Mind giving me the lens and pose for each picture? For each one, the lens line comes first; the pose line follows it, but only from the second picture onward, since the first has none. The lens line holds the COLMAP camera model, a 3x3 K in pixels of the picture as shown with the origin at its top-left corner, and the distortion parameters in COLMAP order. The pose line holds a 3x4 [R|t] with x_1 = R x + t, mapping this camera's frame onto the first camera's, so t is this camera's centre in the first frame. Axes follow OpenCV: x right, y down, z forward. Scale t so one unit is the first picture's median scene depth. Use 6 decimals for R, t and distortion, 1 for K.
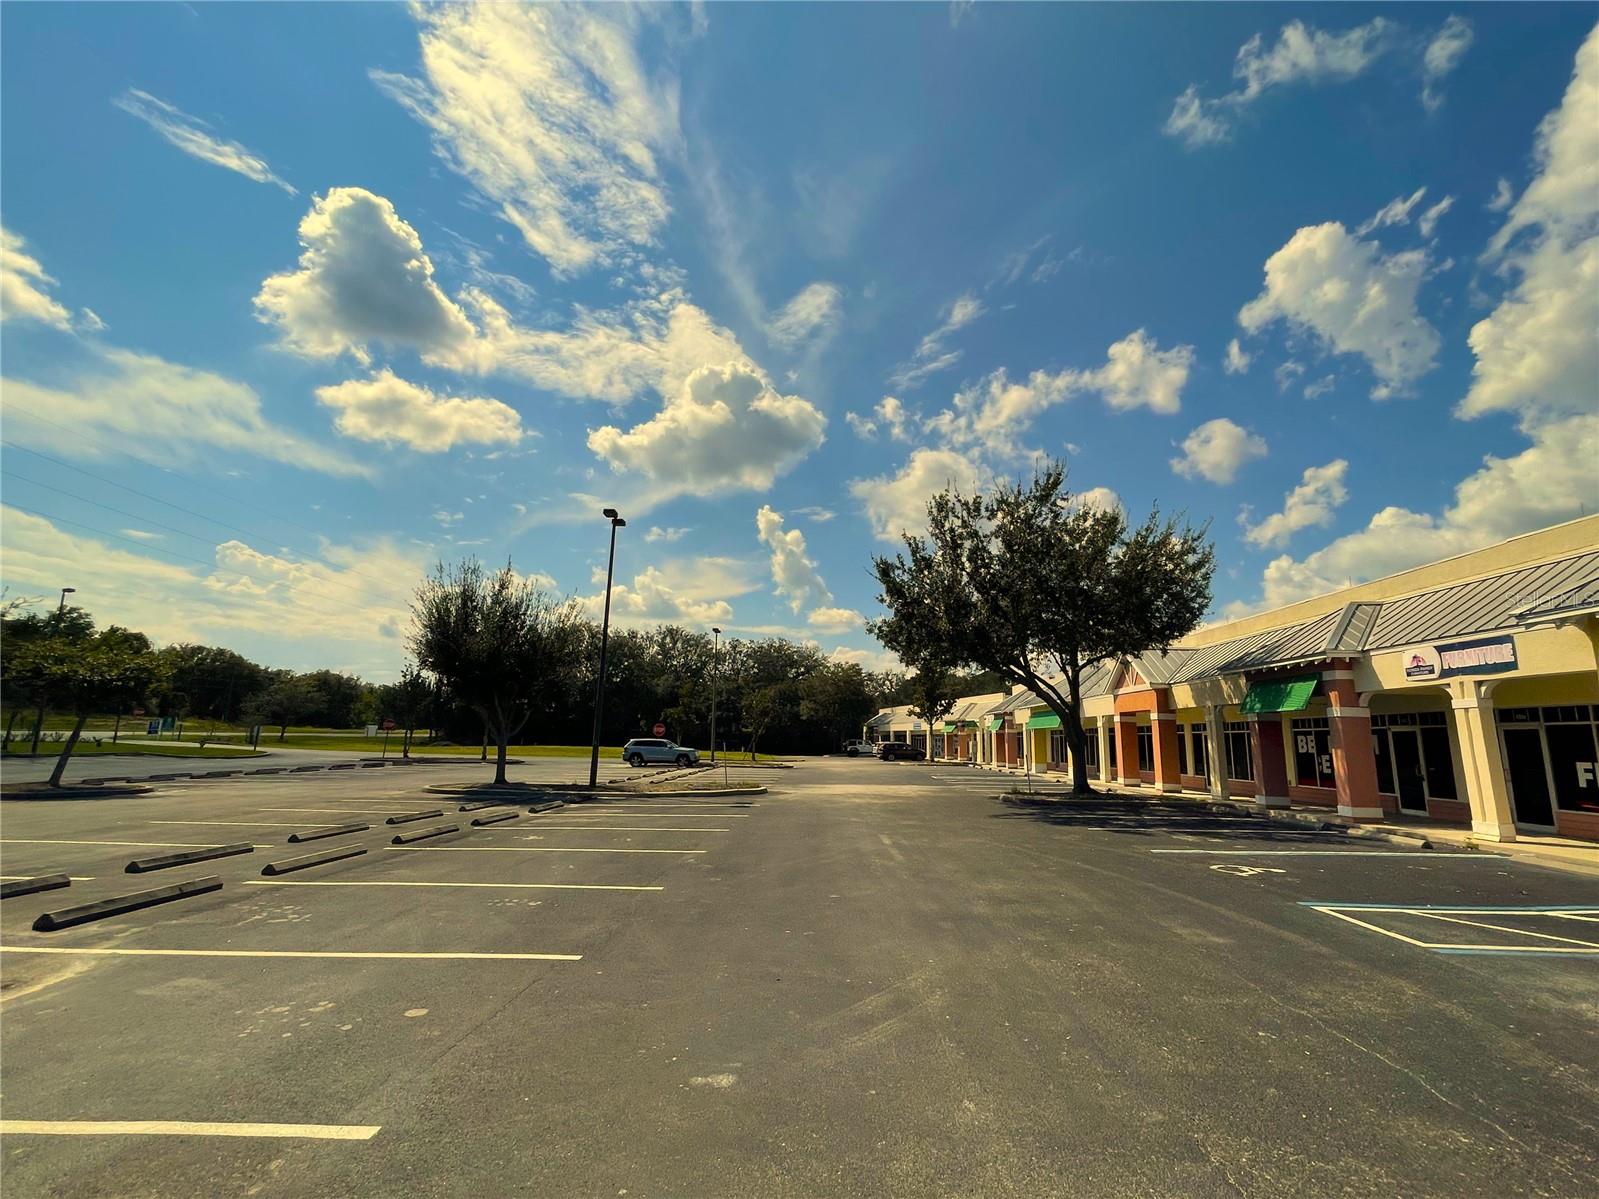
lens RADIAL K [[723.1, 0, 799.5], [0, 723.1, 599.5], [0, 0, 1]] dist [0.029353, -0.011927]
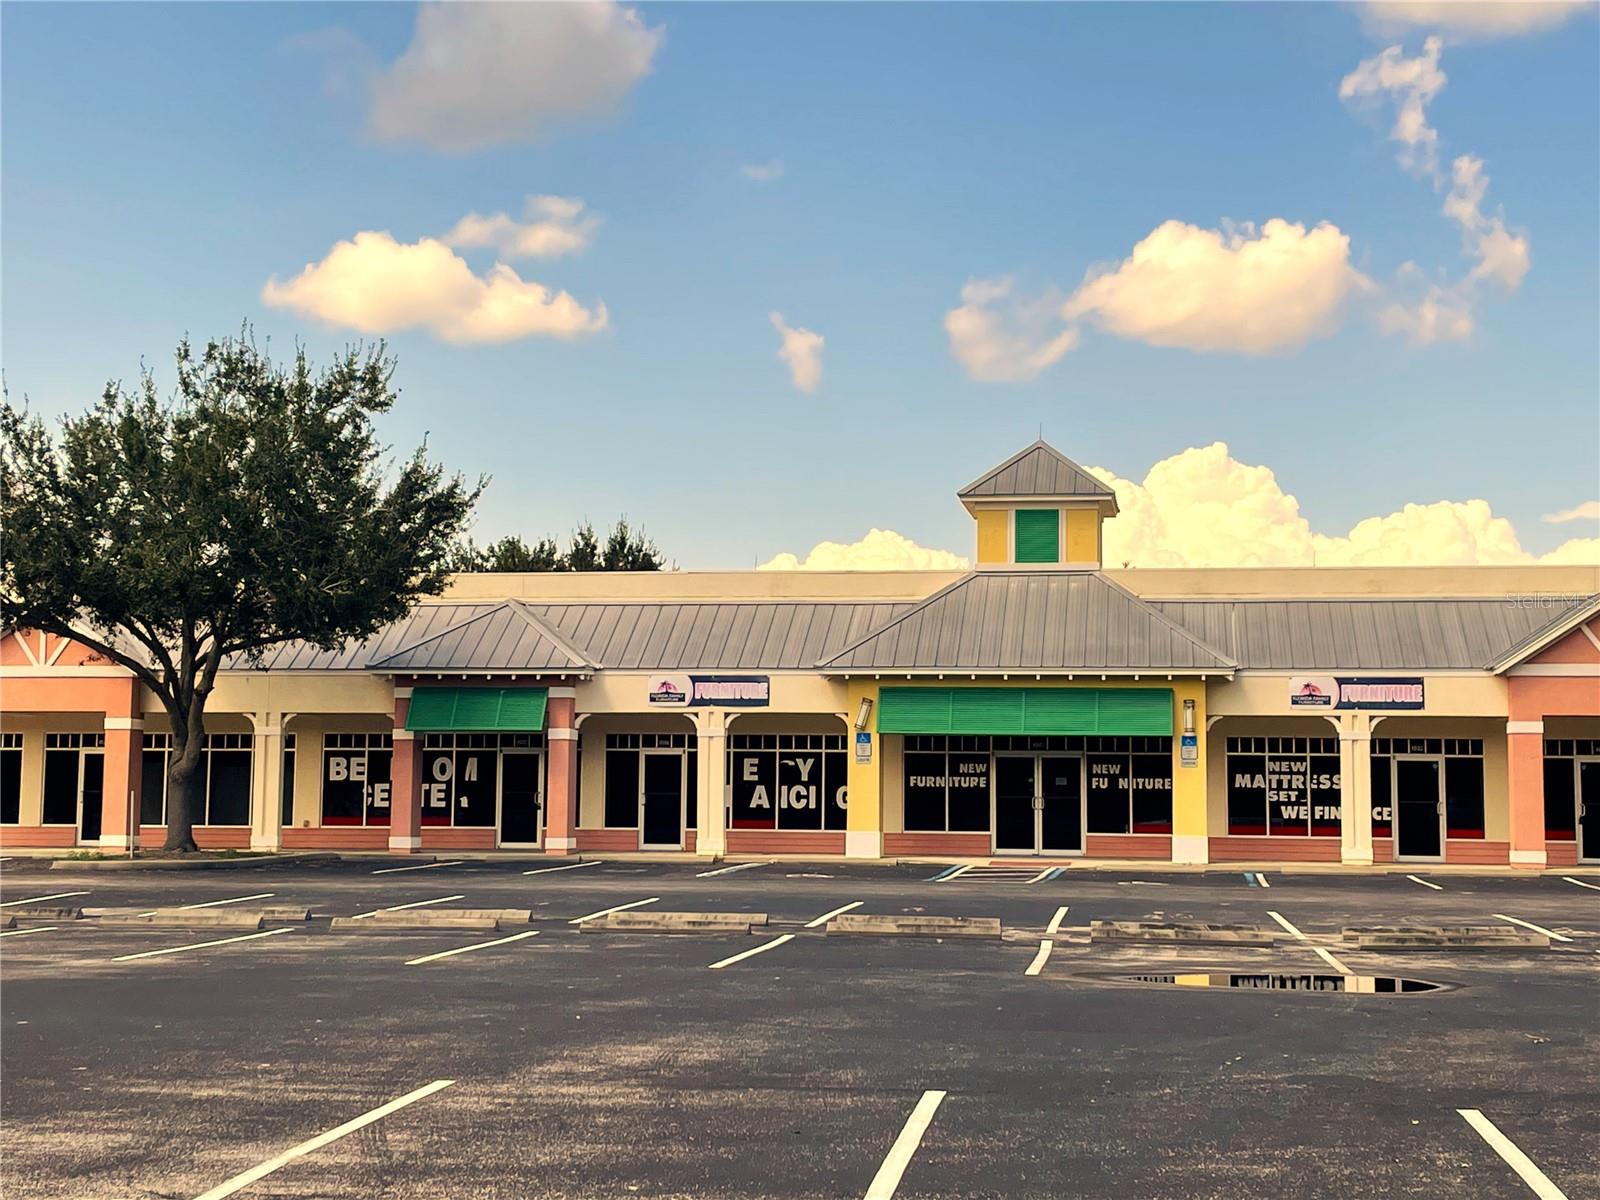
lens RADIAL K [[2263.4, 0, 800.0], [0, 2263.4, 600.0], [0, 0, 1]] dist [0.187400, -0.006941]
pose [[0.119781, 0.066569, 0.990566, -0.105550], [-0.196270, 0.979646, -0.042102, 0.003008], [-0.973206, -0.189376, 0.130408, 0.021796]]
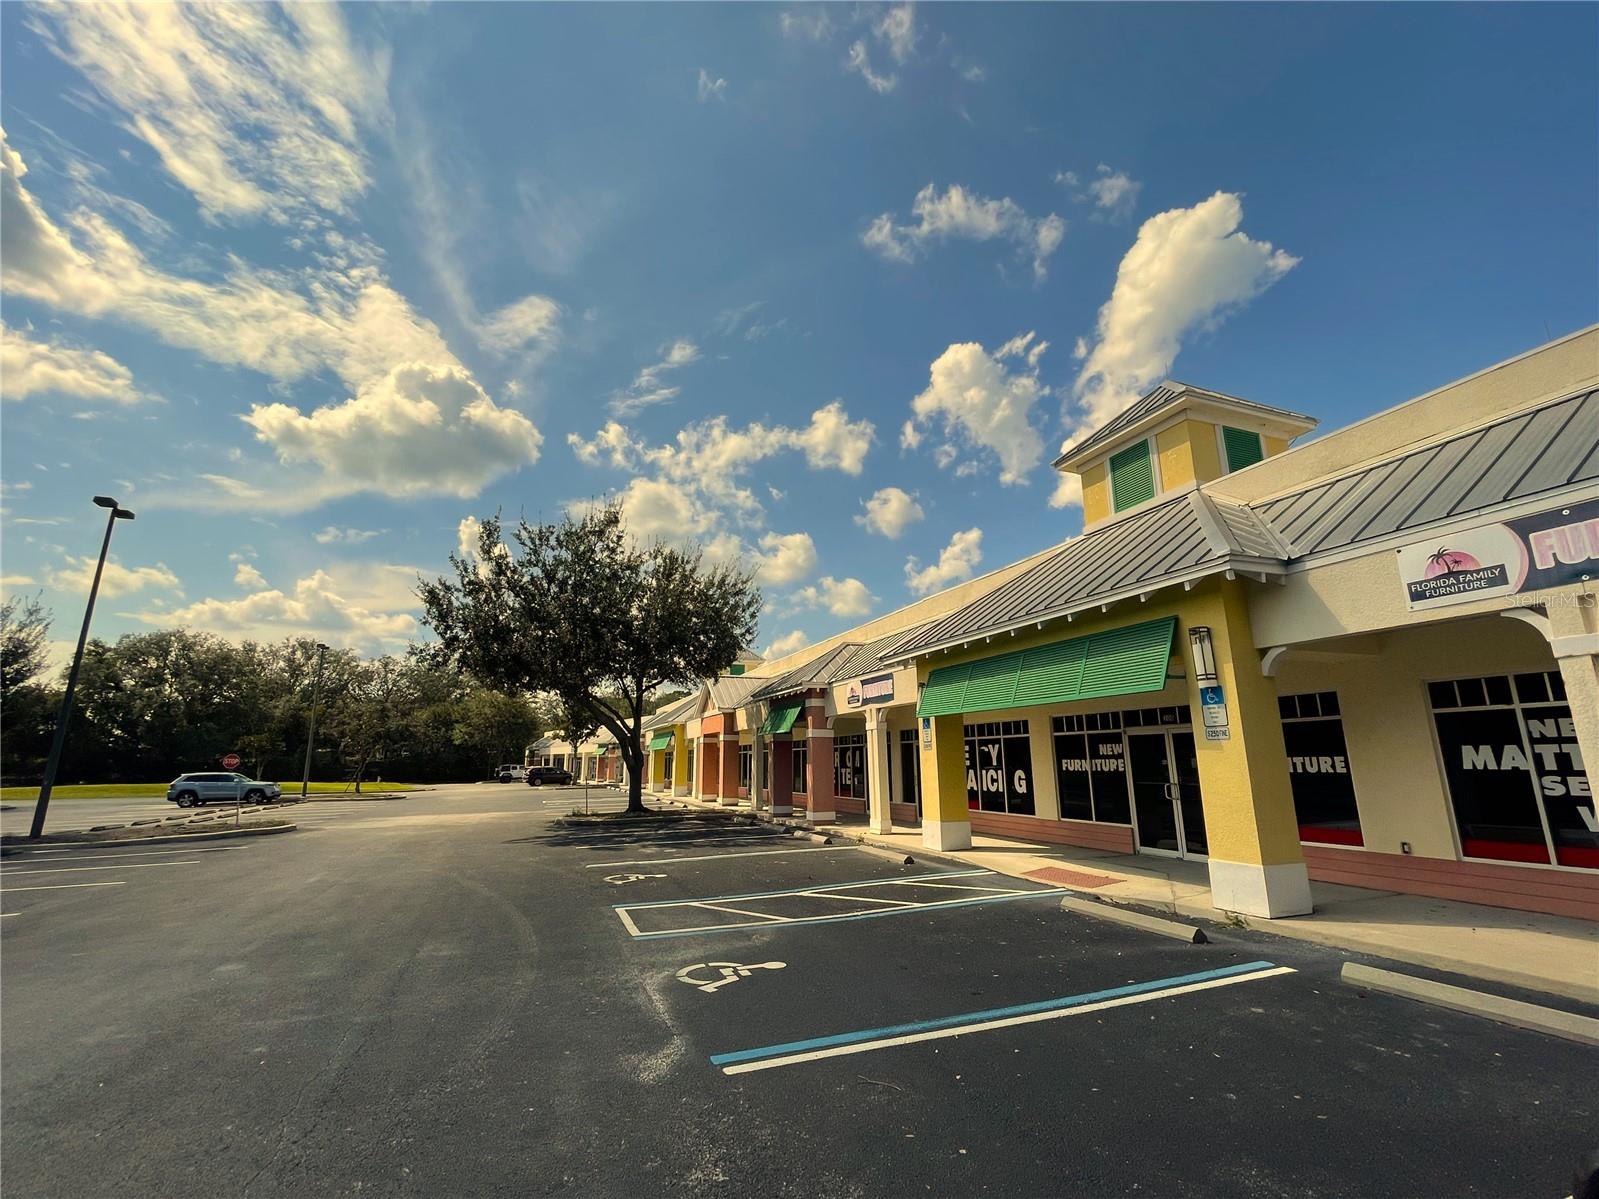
lens RADIAL K [[700.5, 0, 799.5], [0, 700.5, 599.5], [0, 0, 1]] dist [0.001464, 0.000744]
pose [[0.922006, 0.059729, 0.382540, 0.014120], [-0.046832, 0.997979, -0.042946, -0.000867], [-0.384332, 0.021682, 0.922940, -0.003444]]
